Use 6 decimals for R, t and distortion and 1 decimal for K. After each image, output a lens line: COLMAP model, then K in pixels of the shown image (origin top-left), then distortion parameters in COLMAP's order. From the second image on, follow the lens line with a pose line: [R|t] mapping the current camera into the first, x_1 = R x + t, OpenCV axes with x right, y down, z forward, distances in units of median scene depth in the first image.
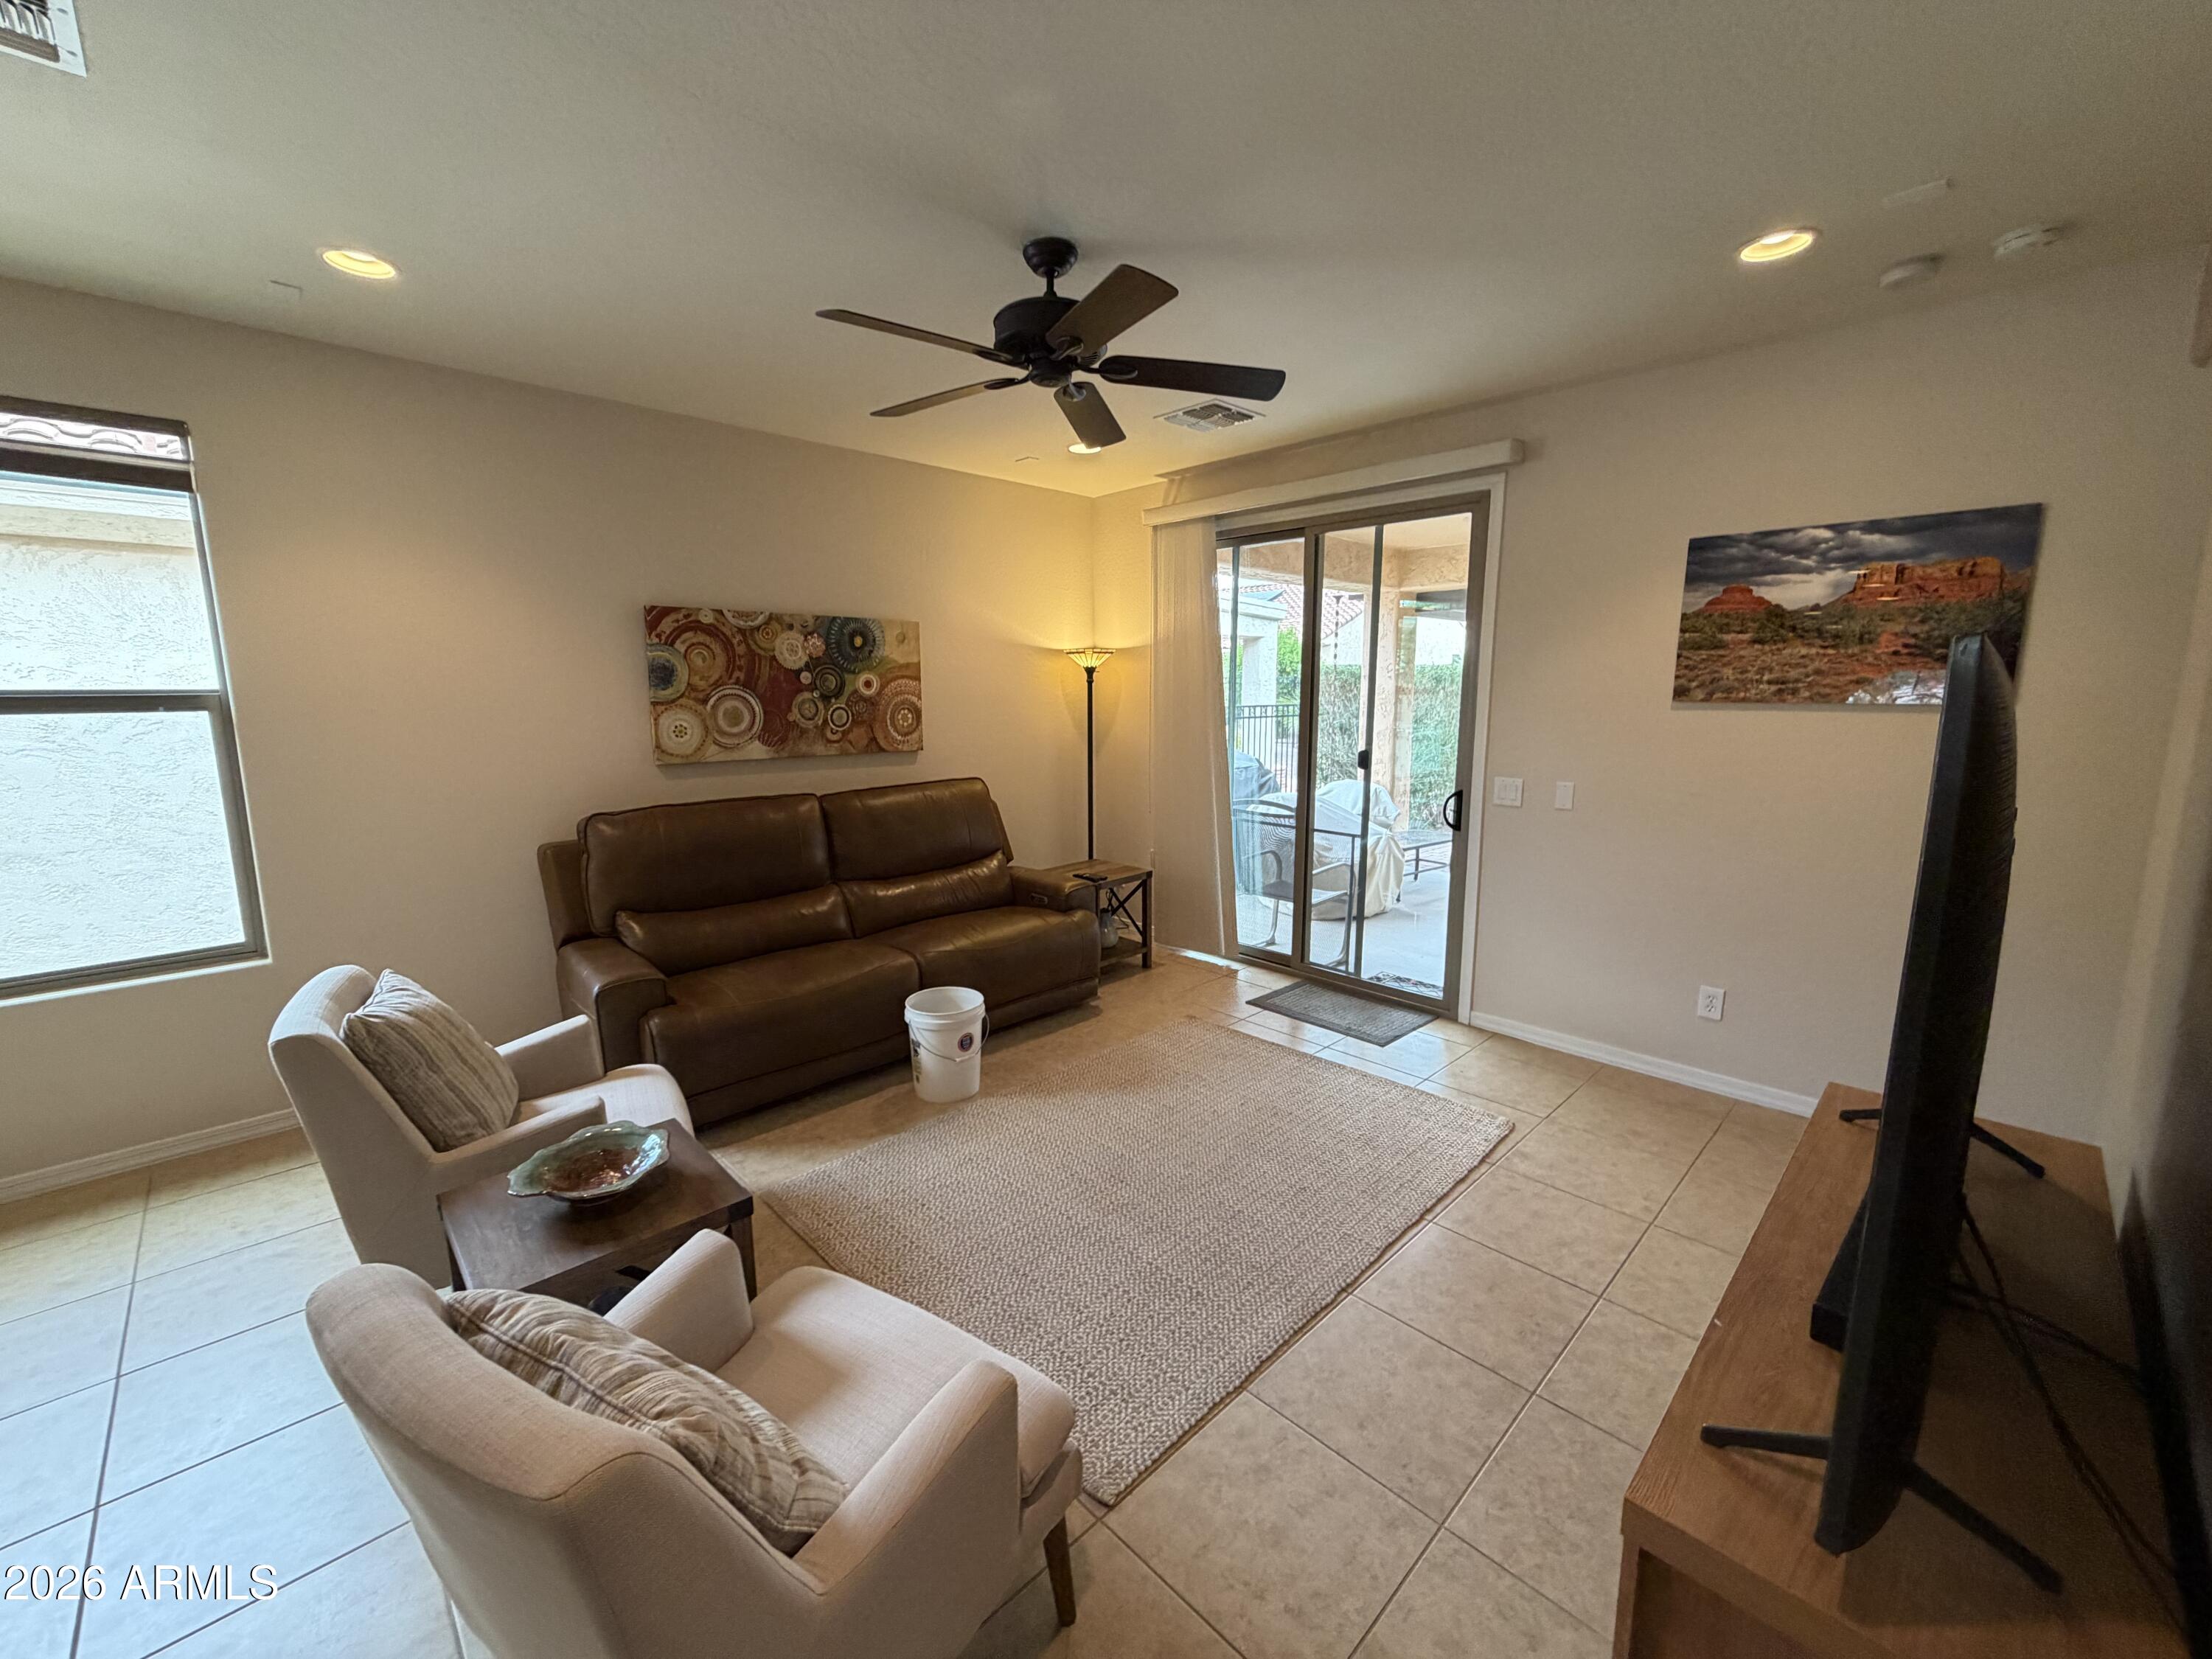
lens RADIAL K [[885.1, 0, 1103.7], [0, 885.1, 823.3], [0, 0, 1]] dist [-0.000388, 0.000361]
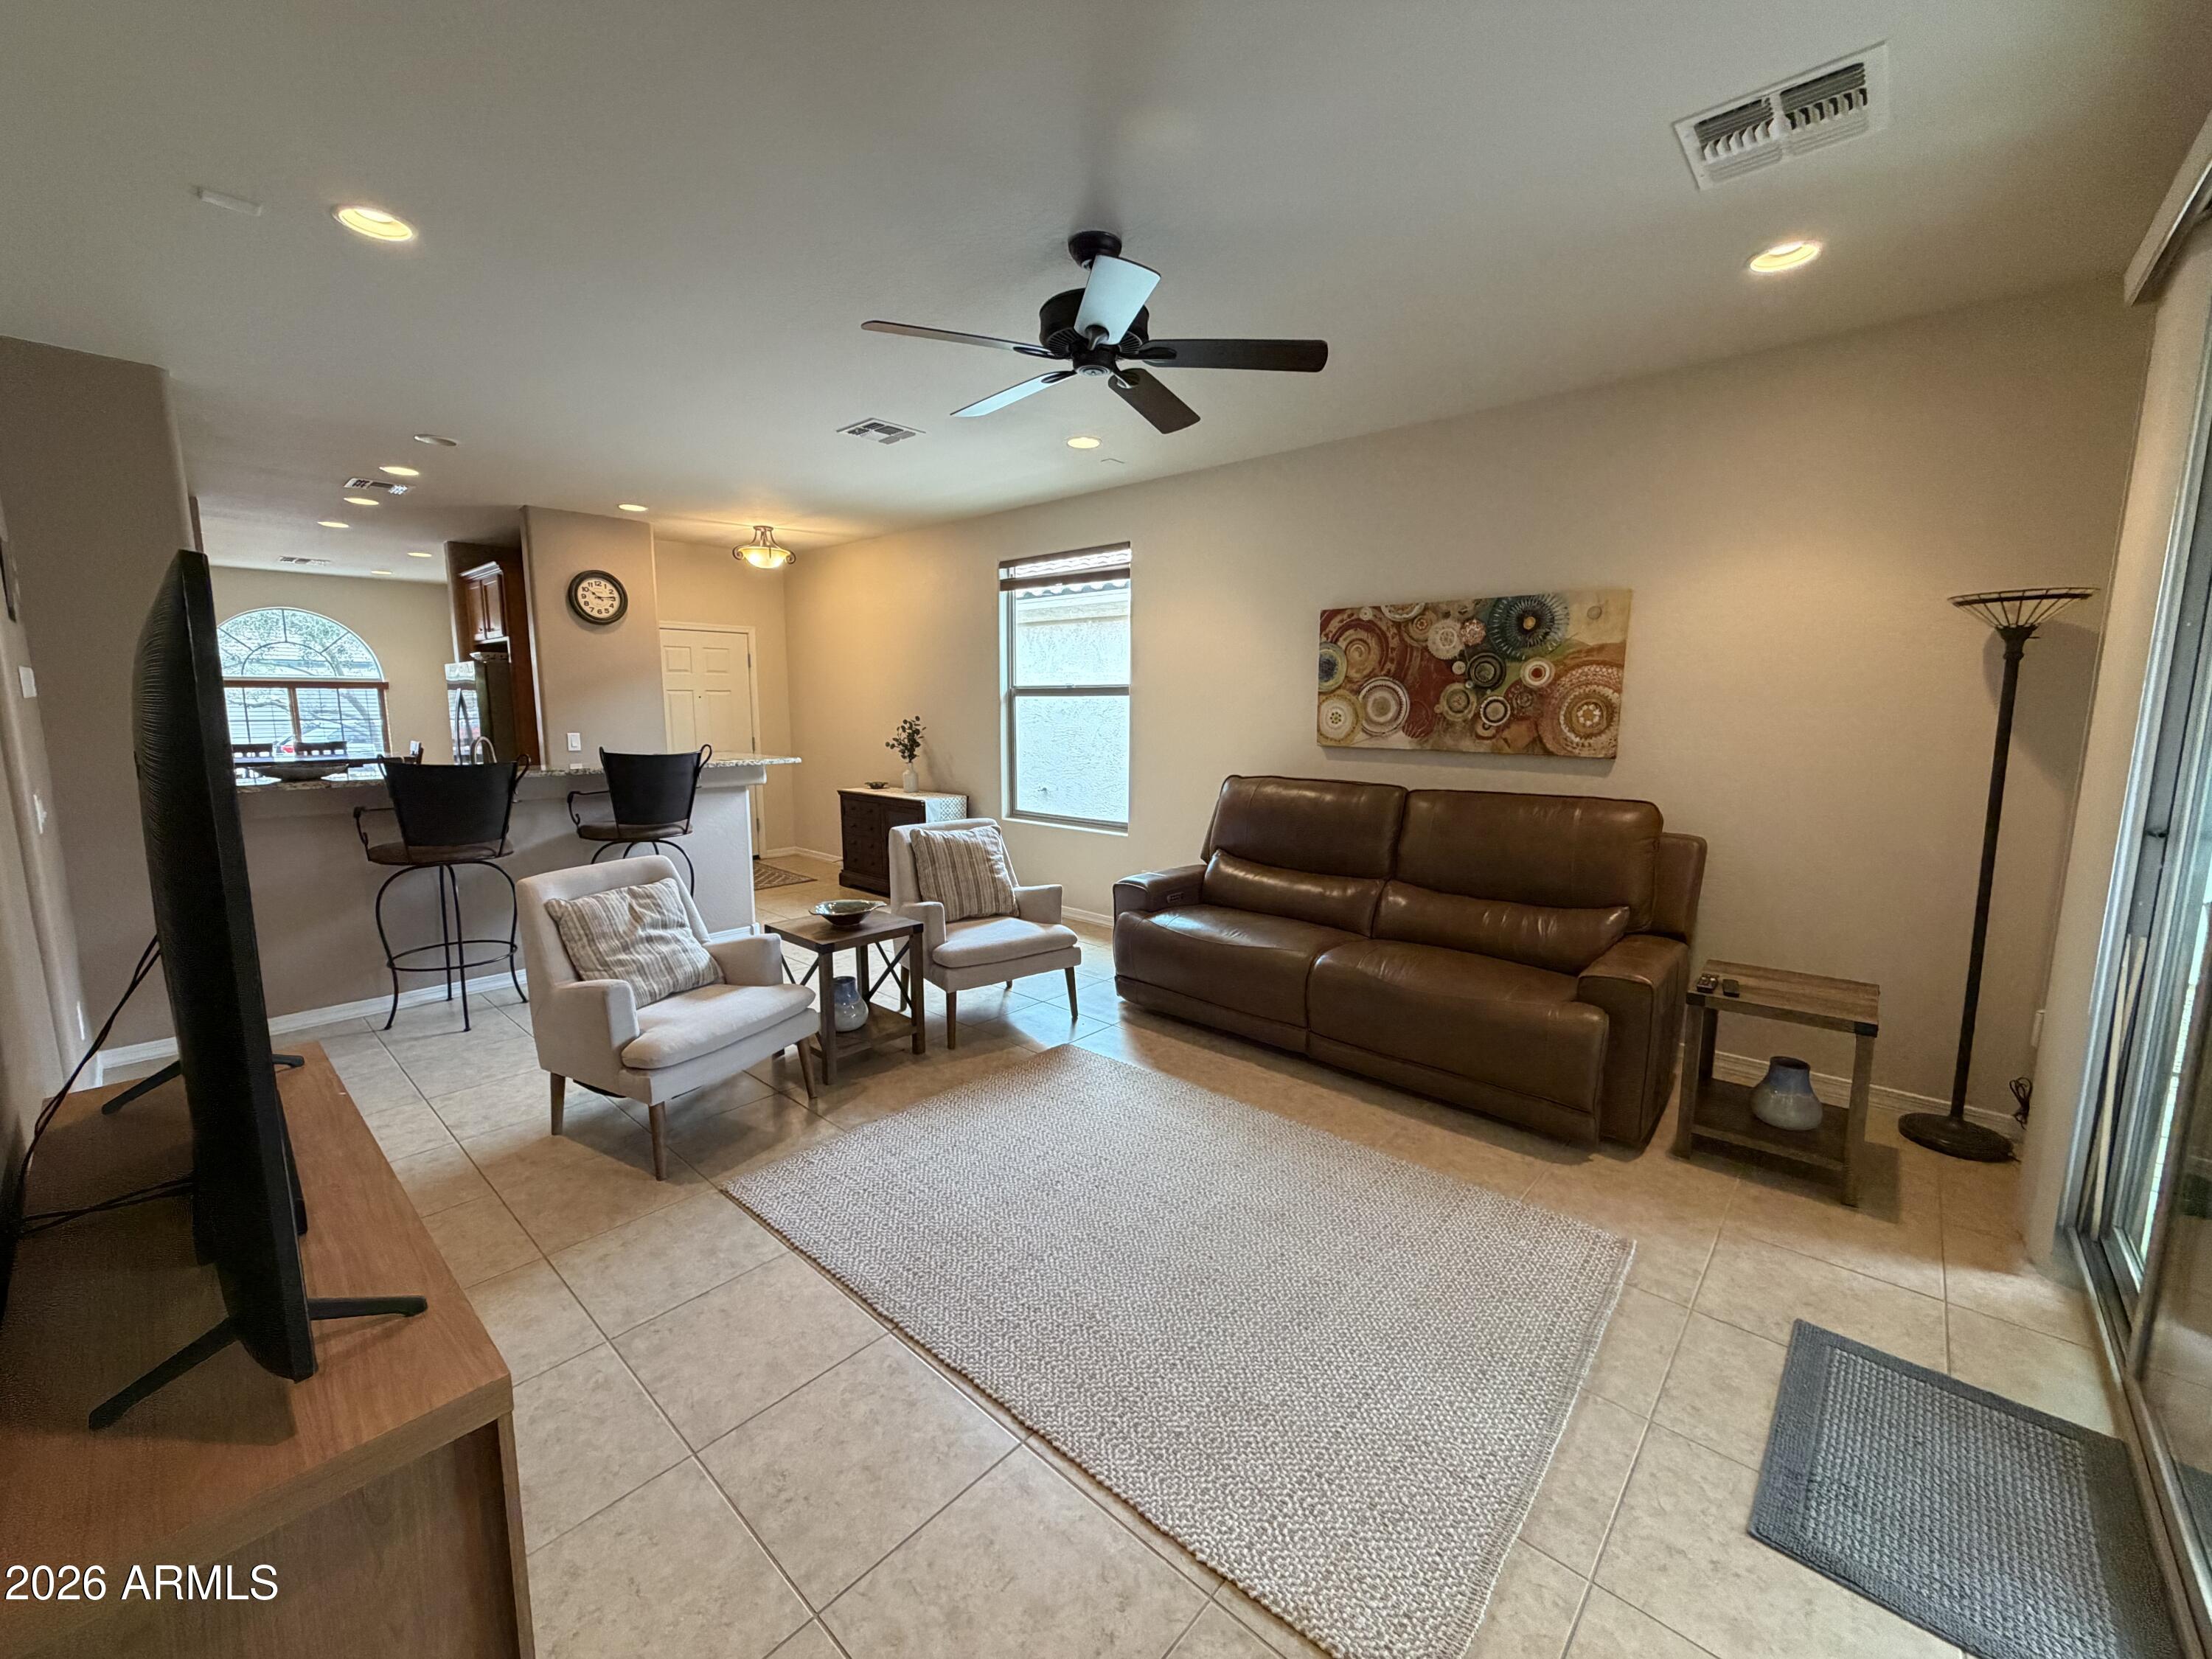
lens RADIAL K [[885.1, 0, 1093.9], [0, 885.1, 827.9], [0, 0, 1]] dist [-0.000388, 0.000361]
pose [[0.053287, 0.145928, -0.987859, 0.597260], [-0.152825, 0.978802, 0.136347, -0.067264], [0.986816, 0.143704, 0.074459, 0.575203]]
